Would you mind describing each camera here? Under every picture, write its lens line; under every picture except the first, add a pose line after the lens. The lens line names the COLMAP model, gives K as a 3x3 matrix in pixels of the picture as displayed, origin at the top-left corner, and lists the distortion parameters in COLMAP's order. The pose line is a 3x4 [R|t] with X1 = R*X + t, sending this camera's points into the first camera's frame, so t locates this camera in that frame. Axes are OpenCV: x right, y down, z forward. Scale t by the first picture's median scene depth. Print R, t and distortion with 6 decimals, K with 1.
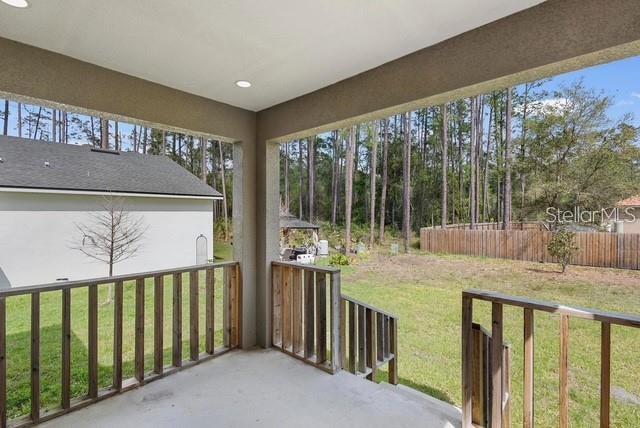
lens RADIAL K [[296.2, 0, 319.1], [0, 296.2, 211.5], [0, 0, 1]] dist [0.011362, -0.000664]
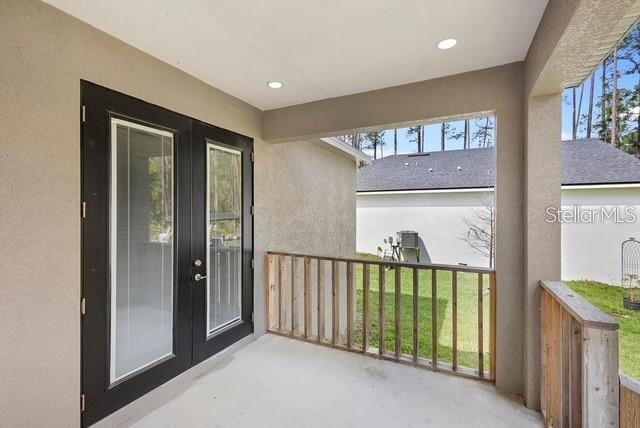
lens RADIAL K [[296.2, 0, 319.1], [0, 296.2, 211.5], [0, 0, 1]] dist [0.011362, -0.000664]
pose [[0.291629, 0.004486, -0.956521, 0.337350], [0.009368, 0.999928, 0.007546, 0.007185], [0.956486, -0.011161, 0.291566, 0.361120]]
